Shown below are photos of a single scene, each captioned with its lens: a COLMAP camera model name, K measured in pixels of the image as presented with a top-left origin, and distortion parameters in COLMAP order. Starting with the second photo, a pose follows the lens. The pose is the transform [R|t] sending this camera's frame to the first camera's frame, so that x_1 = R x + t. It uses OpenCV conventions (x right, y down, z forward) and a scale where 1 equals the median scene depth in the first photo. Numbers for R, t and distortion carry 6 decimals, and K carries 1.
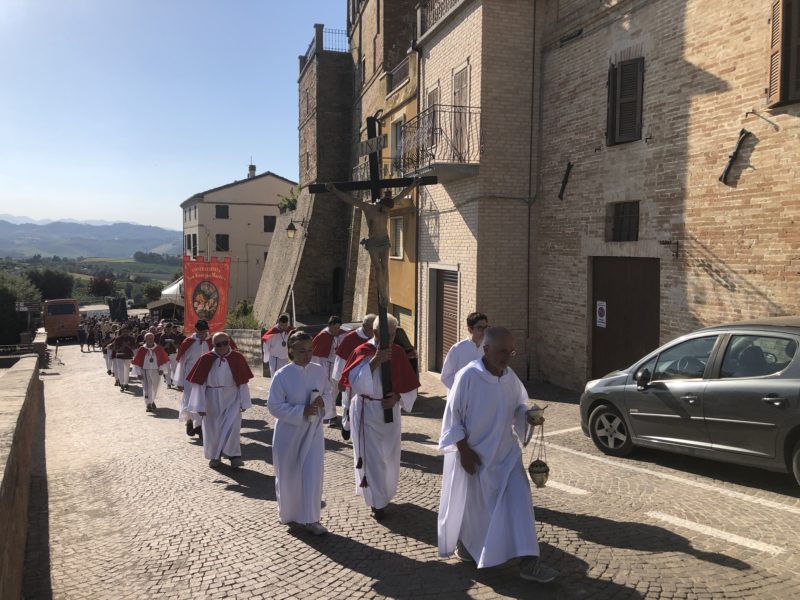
lens RADIAL K [[665.1, 0, 397.0], [0, 665.1, 293.6], [0, 0, 1]] dist [0.028768, -0.032568]
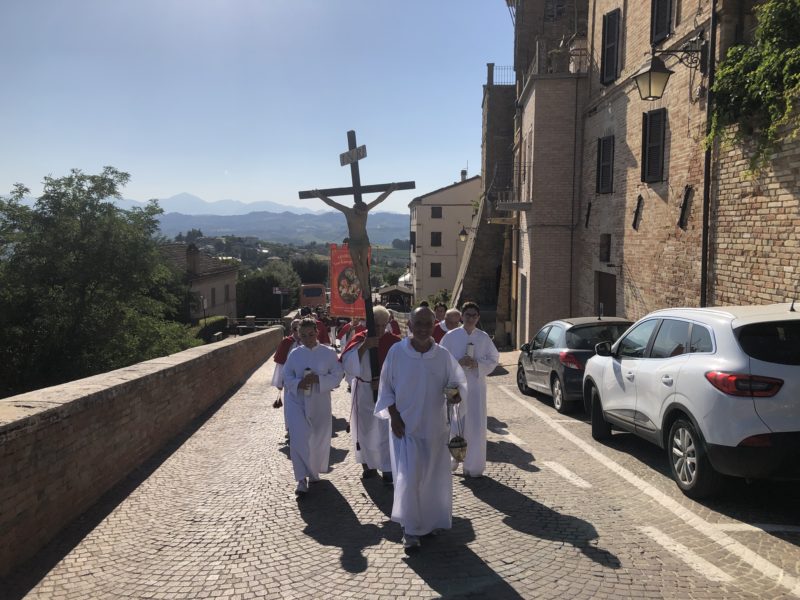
lens RADIAL K [[665.1, 0, 402.8], [0, 665.1, 304.6], [0, 0, 1]] dist [0.028768, -0.032568]
pose [[0.935619, 0.035181, -0.351254, 0.173614], [-0.022557, 0.998946, 0.039970, -0.013543], [0.352290, -0.029473, 0.935427, -0.194890]]
